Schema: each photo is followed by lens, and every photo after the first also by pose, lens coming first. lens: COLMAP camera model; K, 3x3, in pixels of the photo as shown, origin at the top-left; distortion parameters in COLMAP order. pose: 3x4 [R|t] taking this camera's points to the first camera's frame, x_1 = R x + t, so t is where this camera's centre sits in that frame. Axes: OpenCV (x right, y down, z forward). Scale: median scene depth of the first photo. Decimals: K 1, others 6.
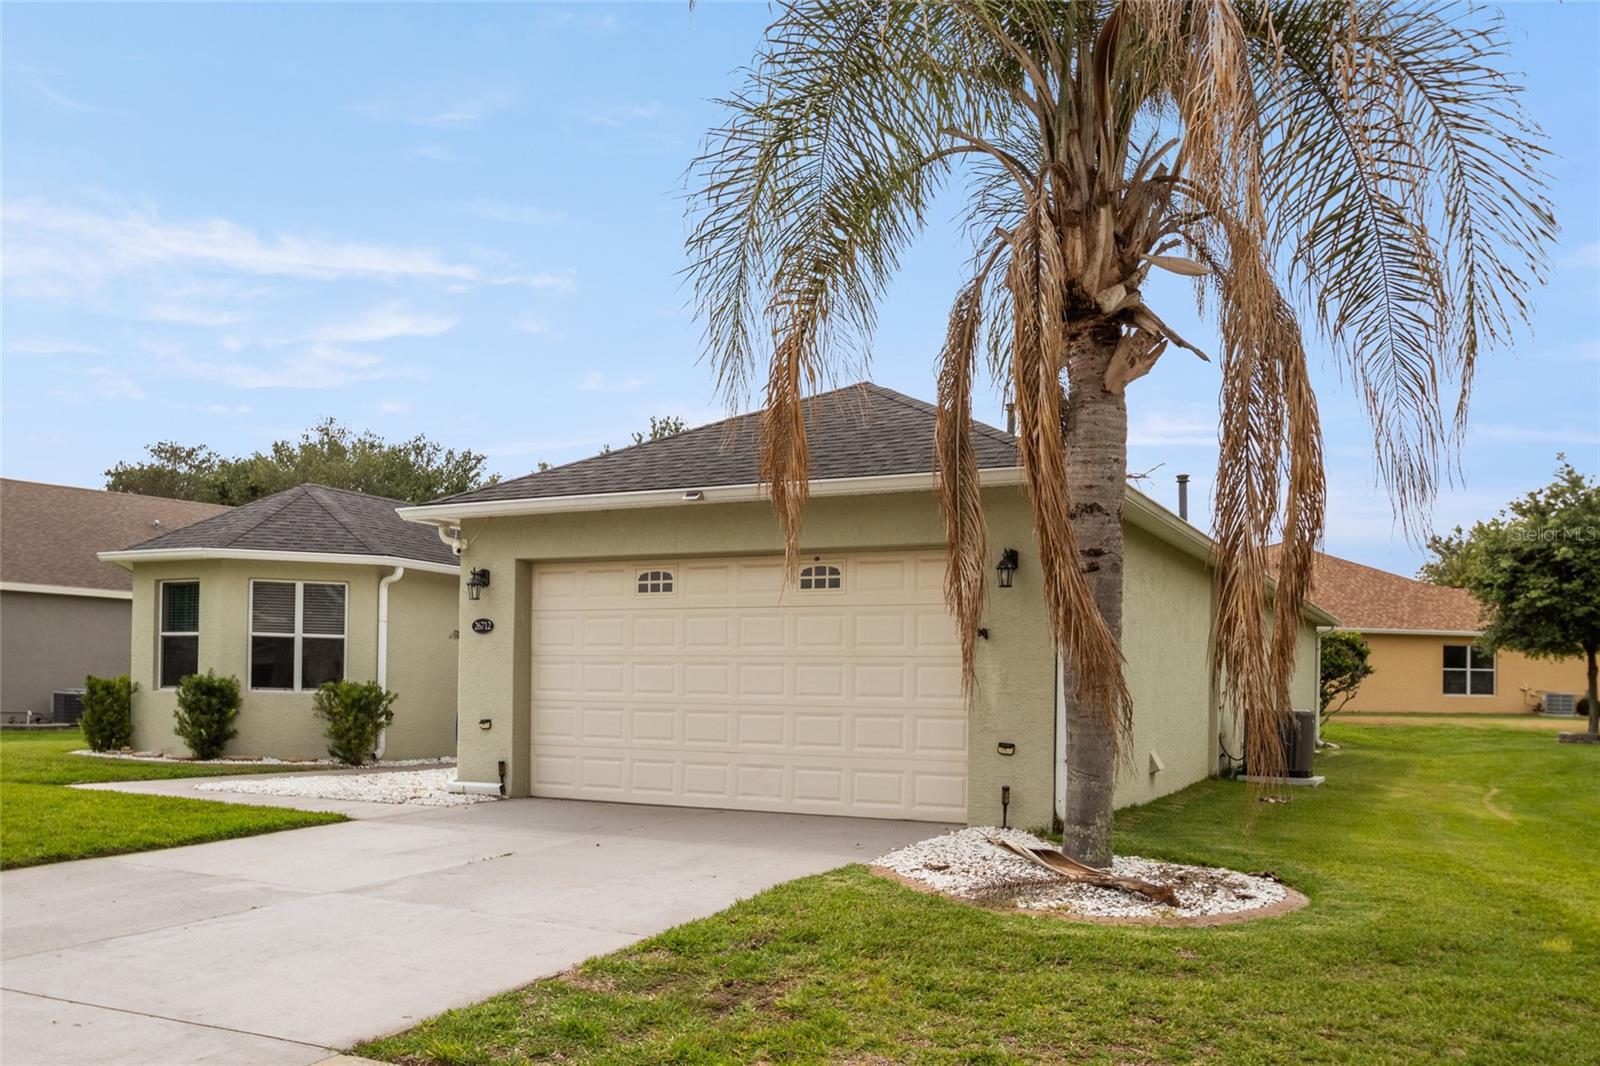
lens RADIAL K [[1279.6, 0, 798.6], [0, 1279.6, 640.0], [0, 0, 1]] dist [-0.005450, -0.000929]
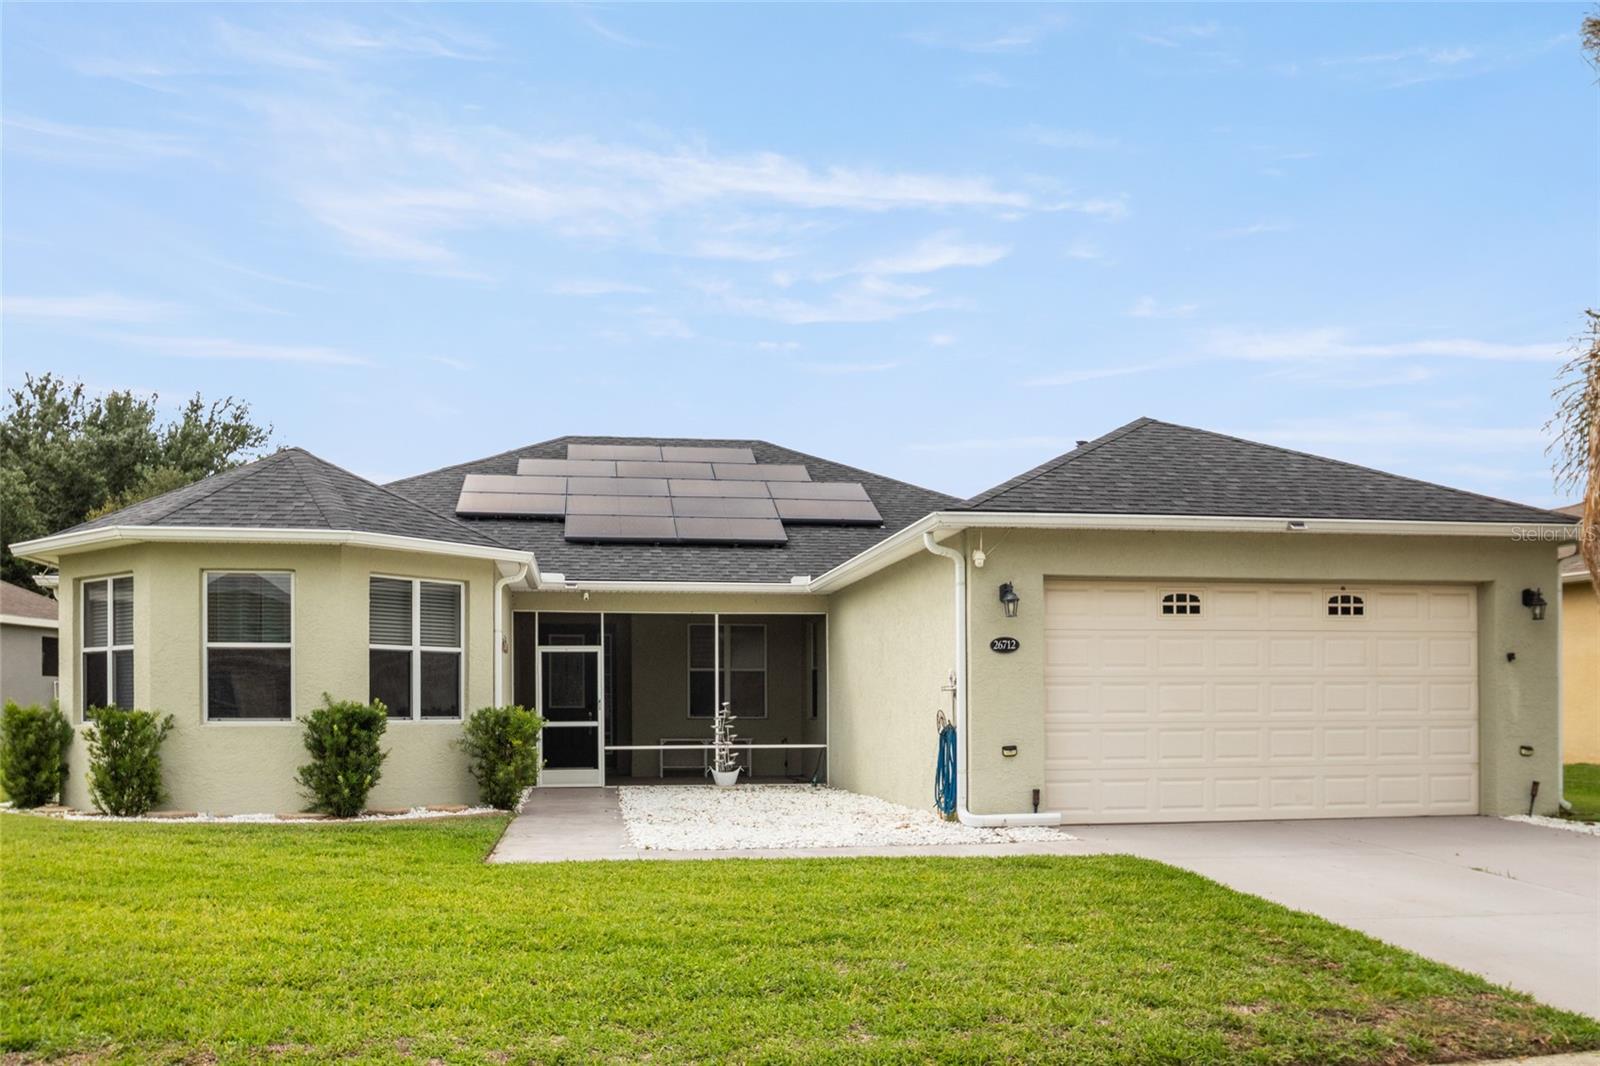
lens RADIAL K [[1337.0, 0, 798.8], [0, 1337.0, 662.3], [0, 0, 1]] dist [-0.052114, 0.000494]
pose [[0.818896, -0.002534, 0.573937, -0.929520], [-0.006318, 0.999890, 0.013428, -0.010626], [-0.573908, -0.014622, 0.818790, 0.293962]]
